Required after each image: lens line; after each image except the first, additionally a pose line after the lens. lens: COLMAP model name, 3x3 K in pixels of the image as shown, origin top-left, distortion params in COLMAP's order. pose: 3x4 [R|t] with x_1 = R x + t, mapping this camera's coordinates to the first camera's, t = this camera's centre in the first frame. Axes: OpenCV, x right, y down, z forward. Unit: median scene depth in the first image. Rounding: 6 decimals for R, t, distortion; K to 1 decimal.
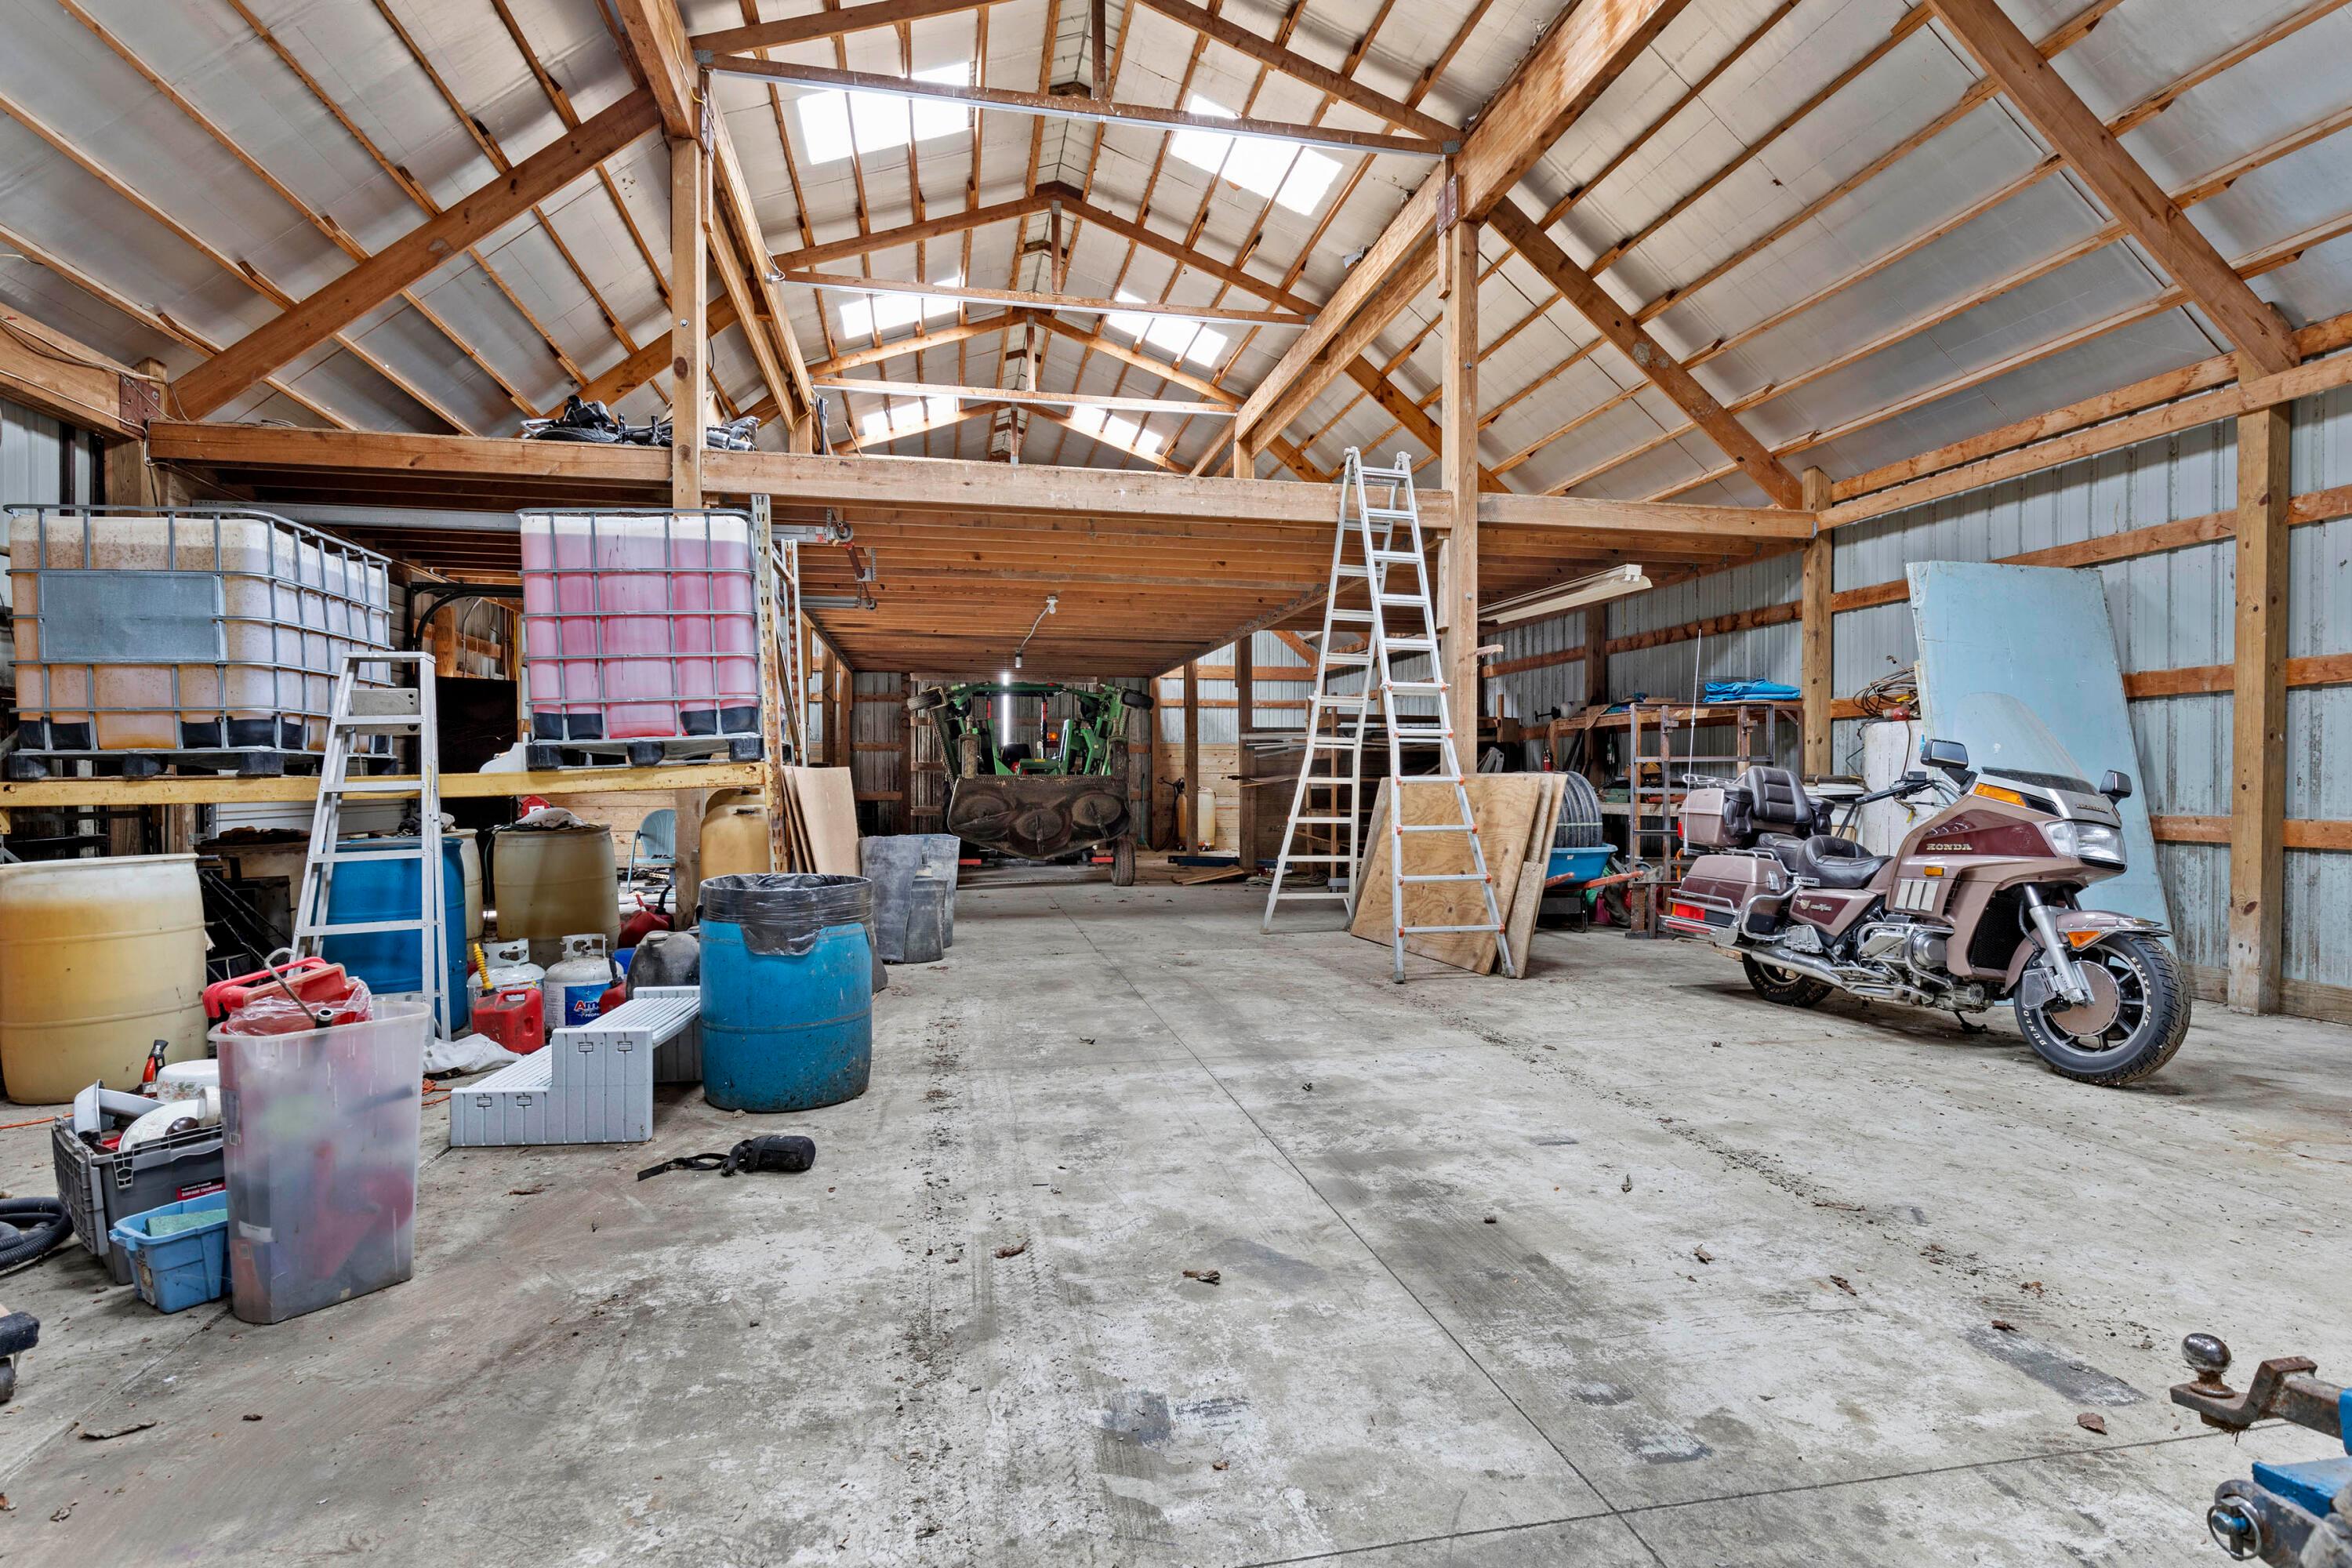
lens RADIAL K [[1162.0, 0, 1176.0], [0, 1162.0, 784.0], [0, 0, 1]] dist [-0.000347, -0.000108]
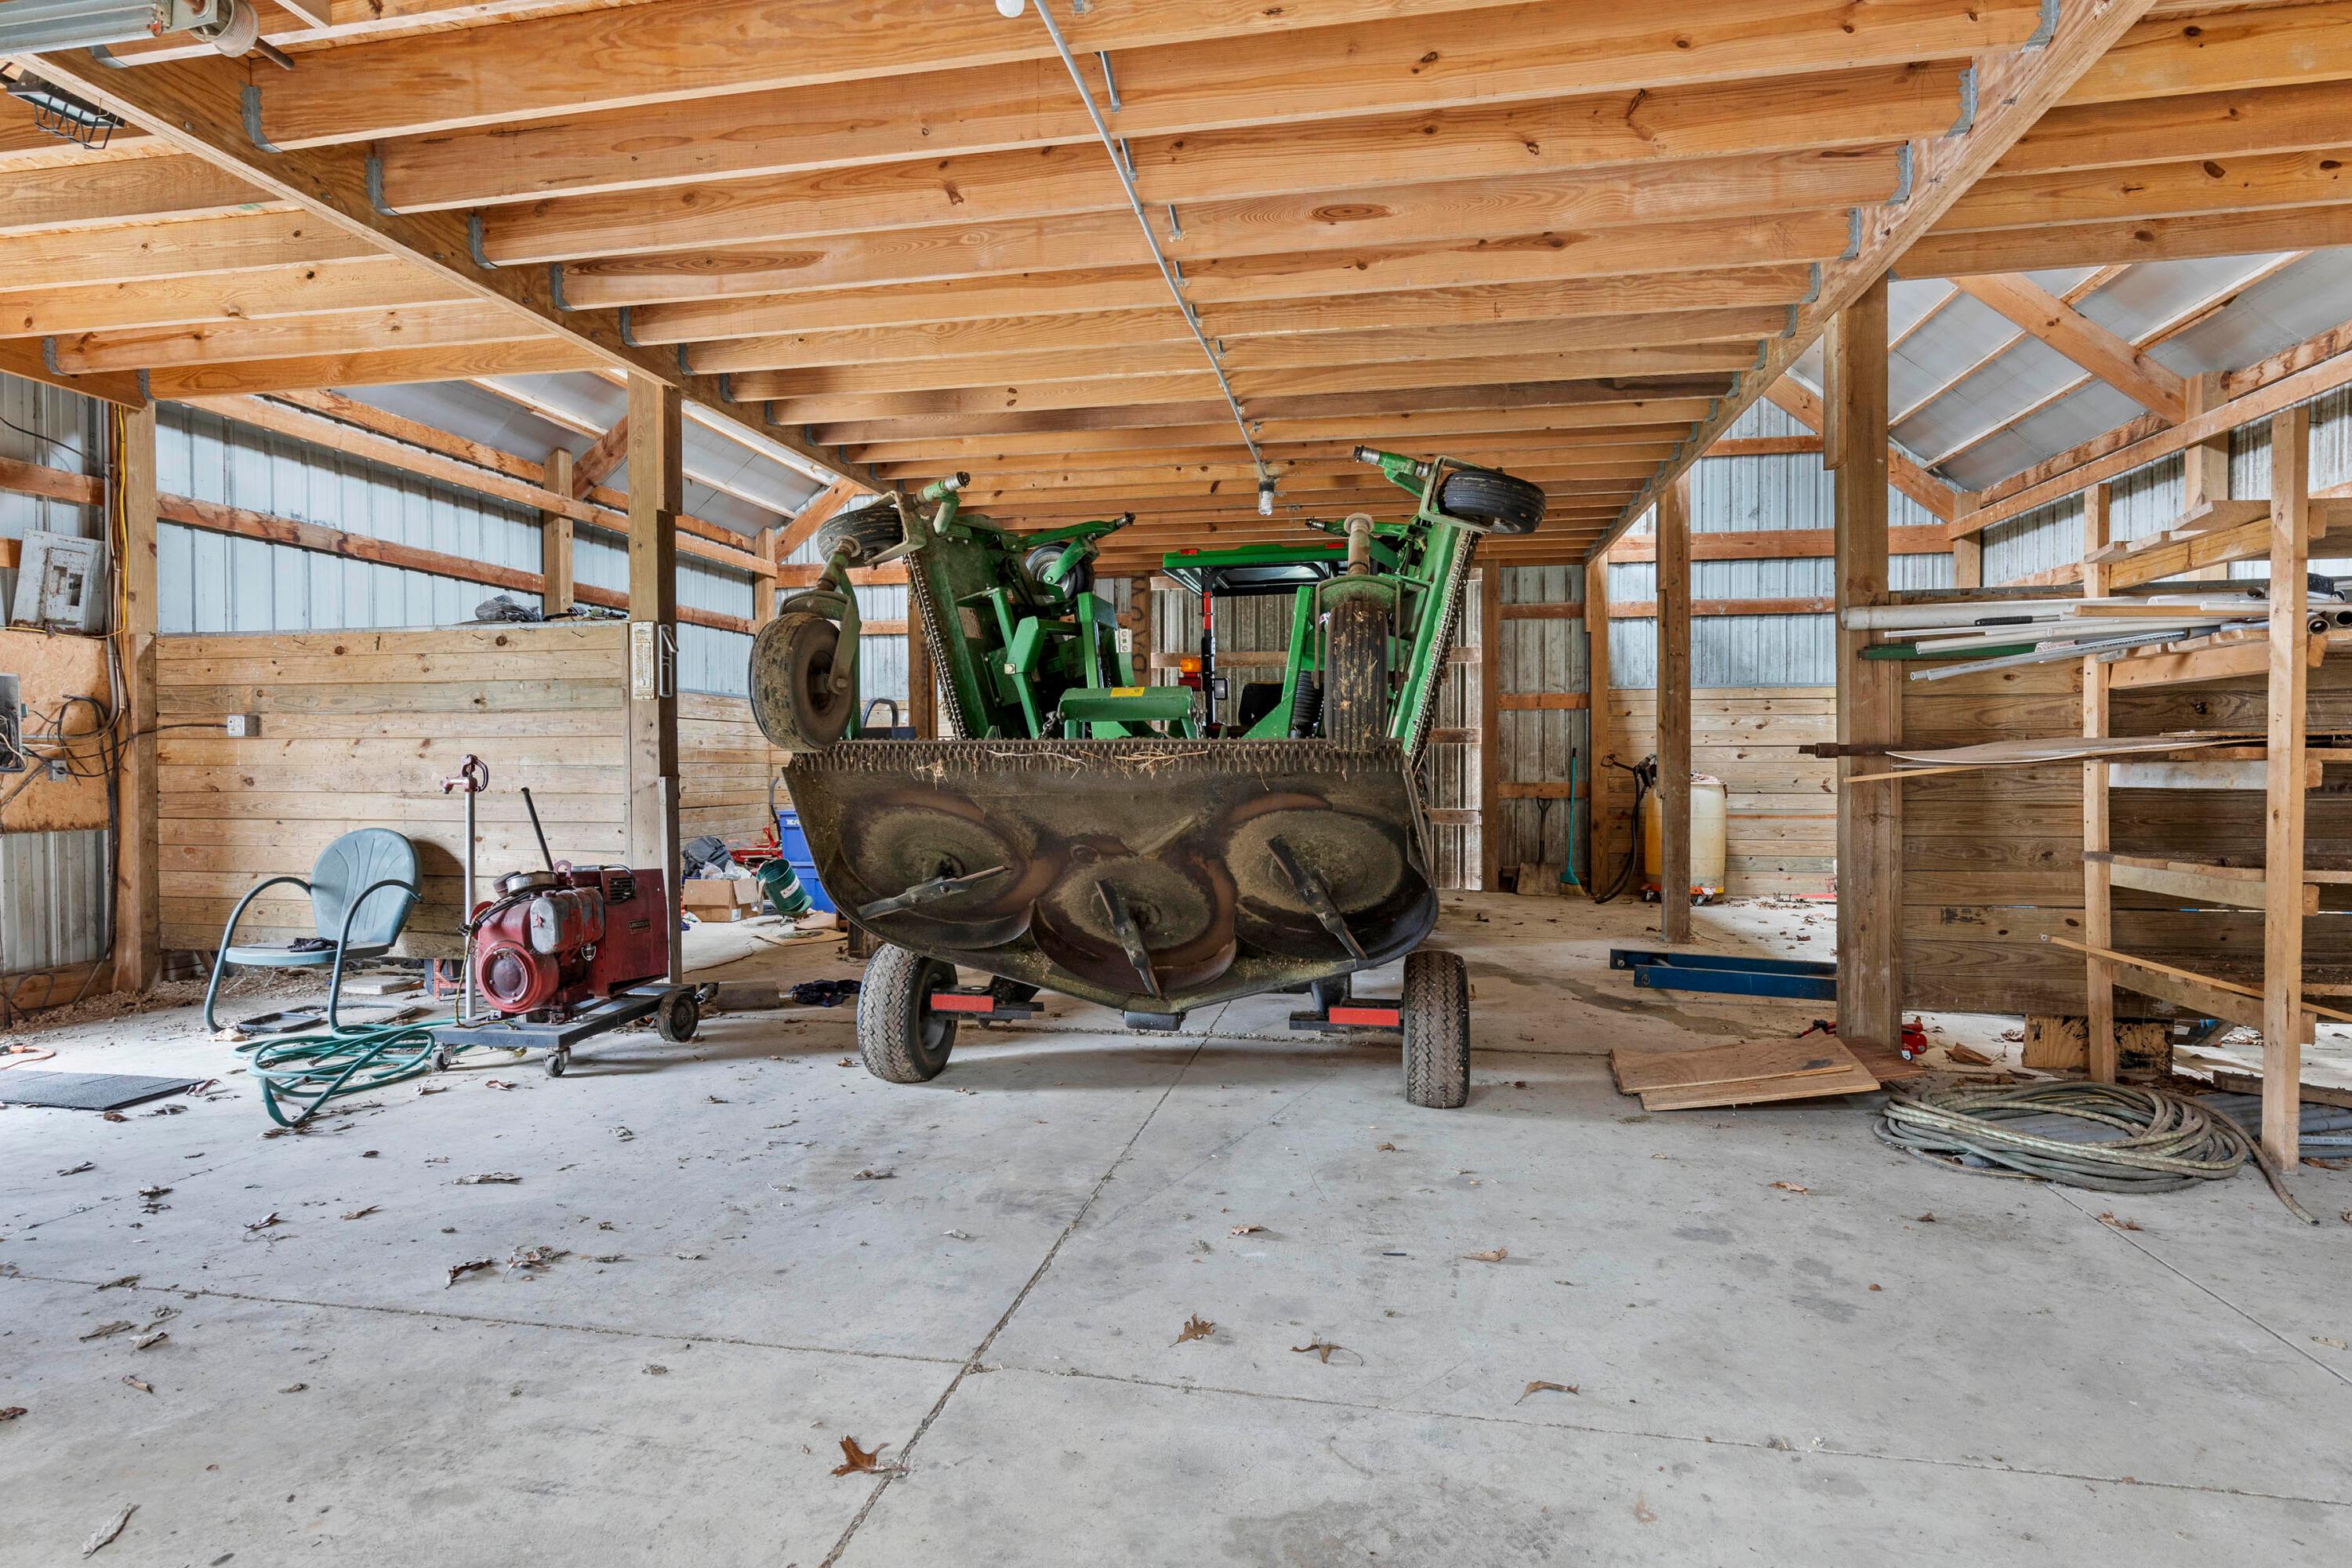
lens RADIAL K [[1162.0, 0, 1176.0], [0, 1162.0, 784.0], [0, 0, 1]] dist [-0.000347, -0.000108]
pose [[0.926912, 0.007846, -0.375197, 0.002778], [-0.002458, 0.999887, 0.014838, -0.000201], [0.375271, -0.012831, 0.926826, 0.470090]]
